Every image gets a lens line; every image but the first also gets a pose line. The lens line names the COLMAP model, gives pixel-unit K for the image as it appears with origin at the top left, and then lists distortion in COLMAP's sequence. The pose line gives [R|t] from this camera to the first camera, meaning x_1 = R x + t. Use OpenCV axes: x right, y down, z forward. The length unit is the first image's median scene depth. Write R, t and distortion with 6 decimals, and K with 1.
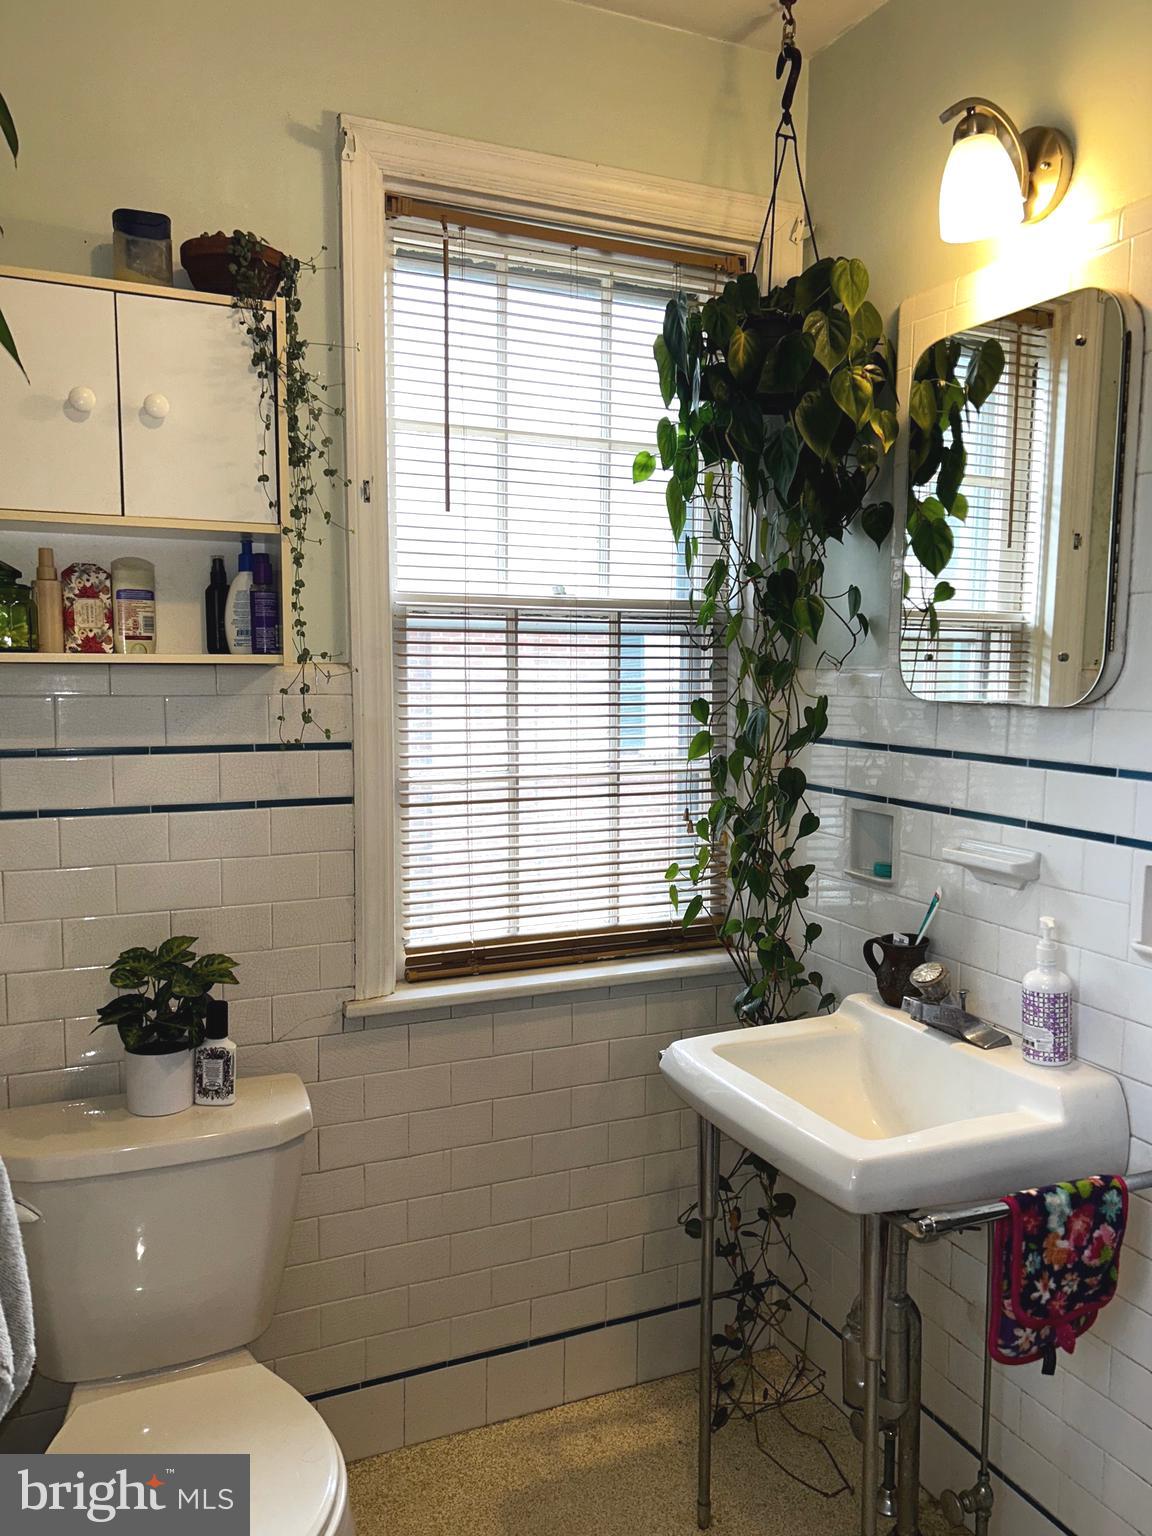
lens RADIAL K [[1147.0, 0, 574.9], [0, 1147.0, 765.6], [0, 0, 1]] dist [0.061791, -0.073058]
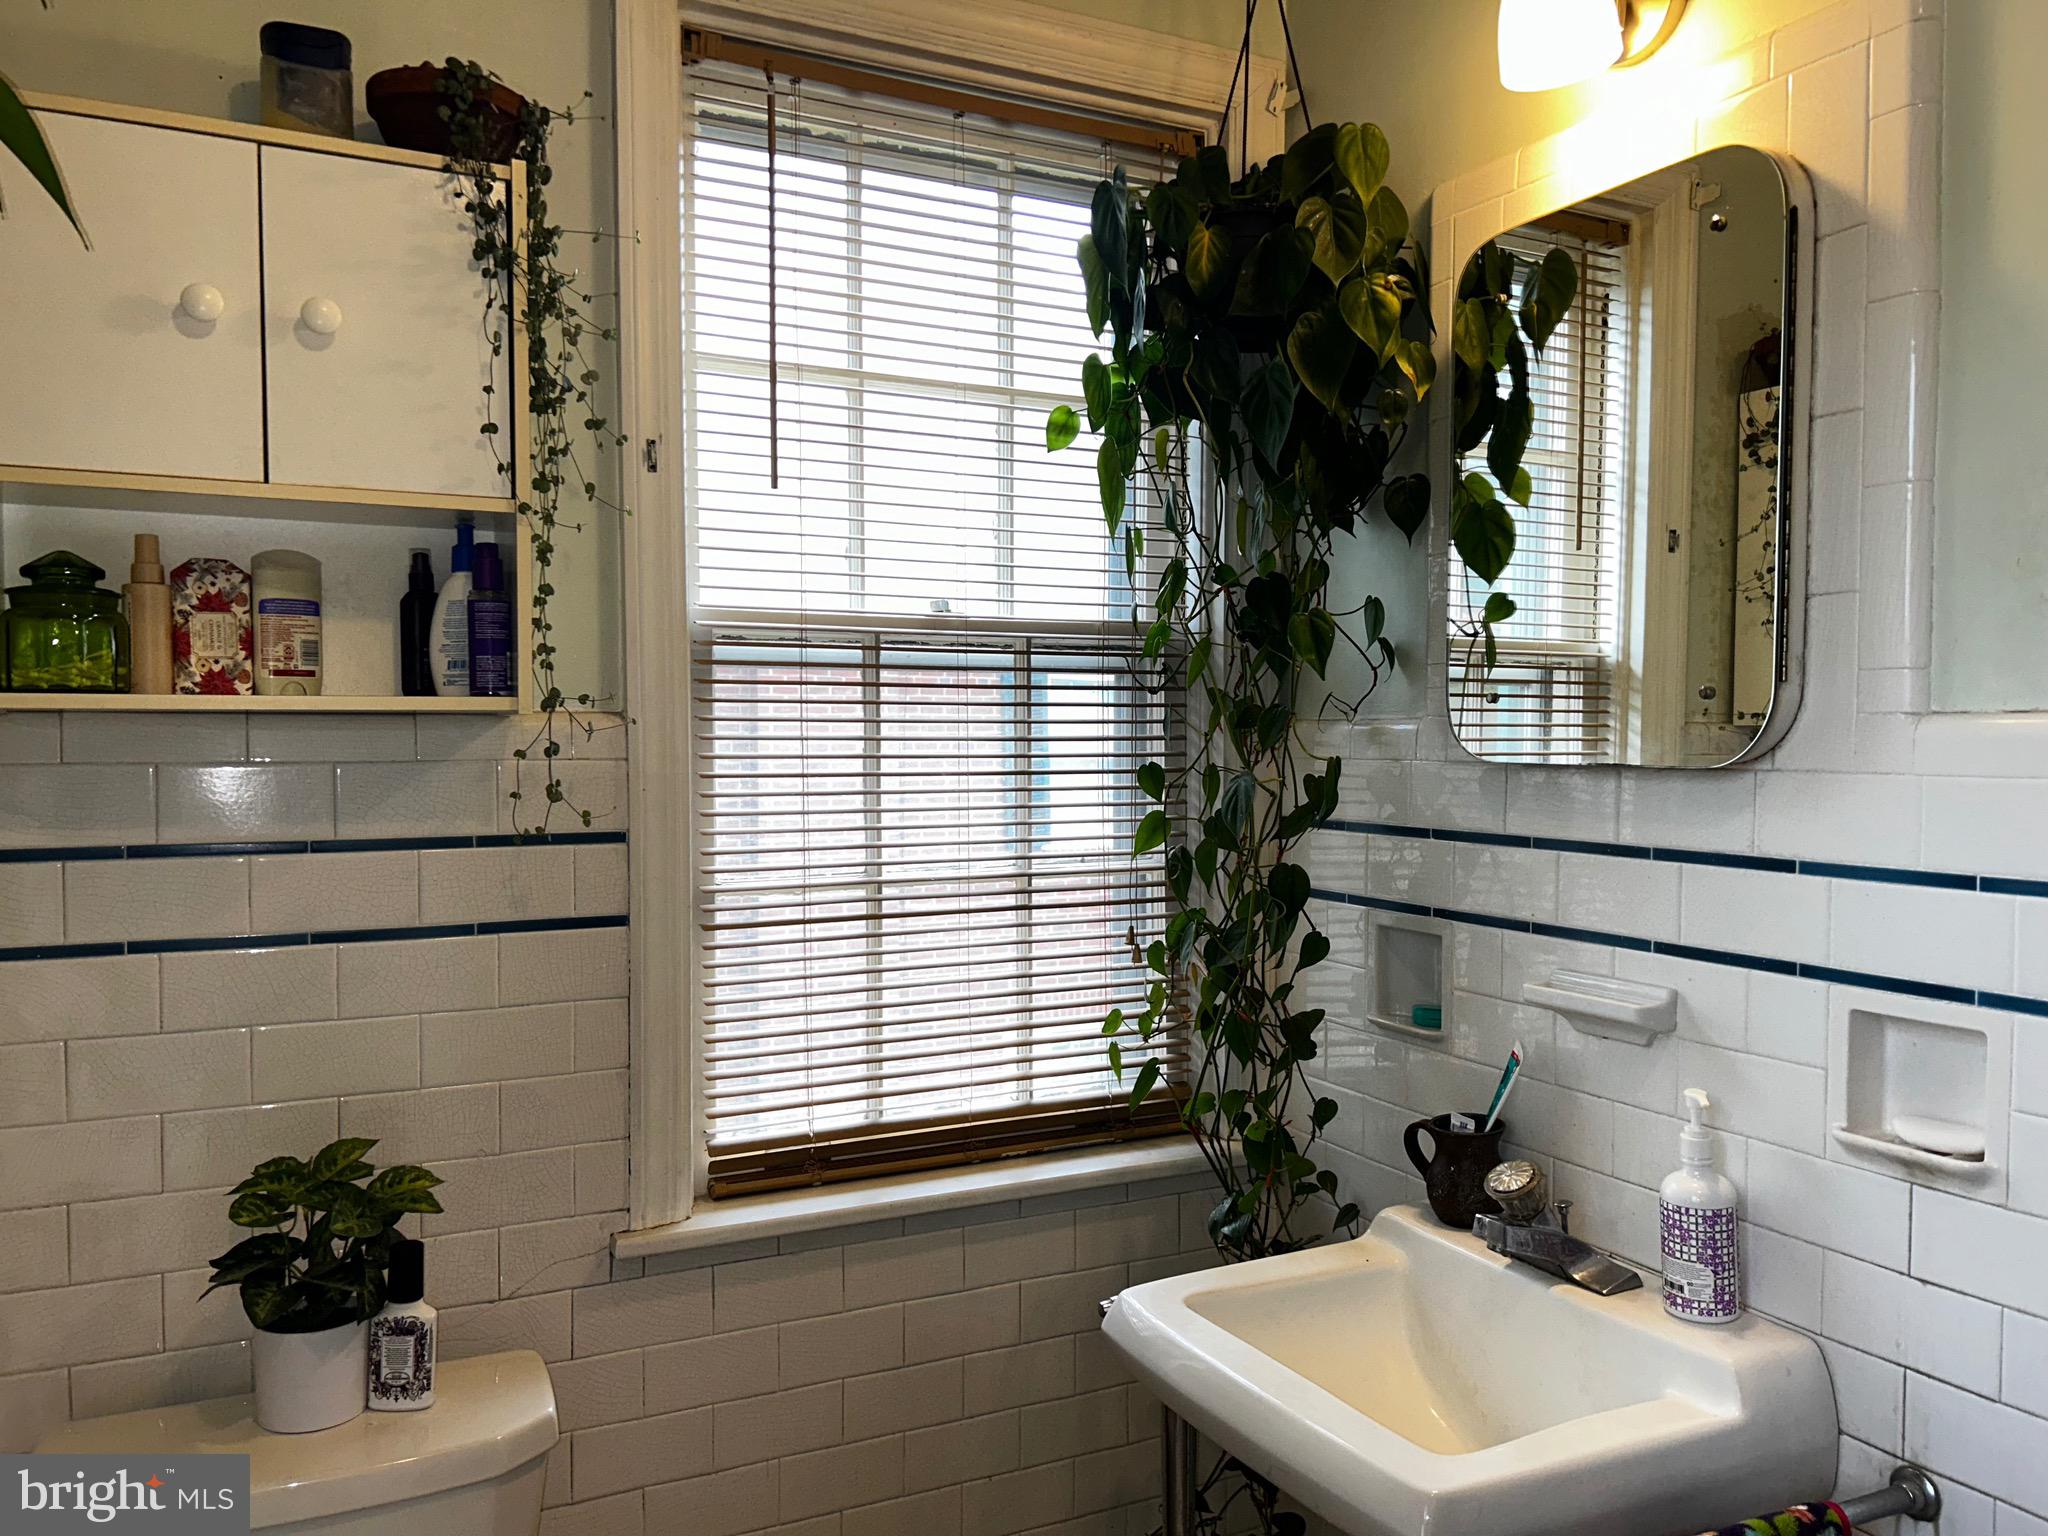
lens RADIAL K [[1529.3, 0, 1012.9], [0, 1529.3, 776.3], [0, 0, 1]] dist [0.061791, -0.073058]
pose [[0.999167, -0.006899, 0.040217, -0.008661], [0.009296, 0.998172, -0.059724, 0.002425], [-0.039731, 0.060049, 0.997404, 0.113363]]
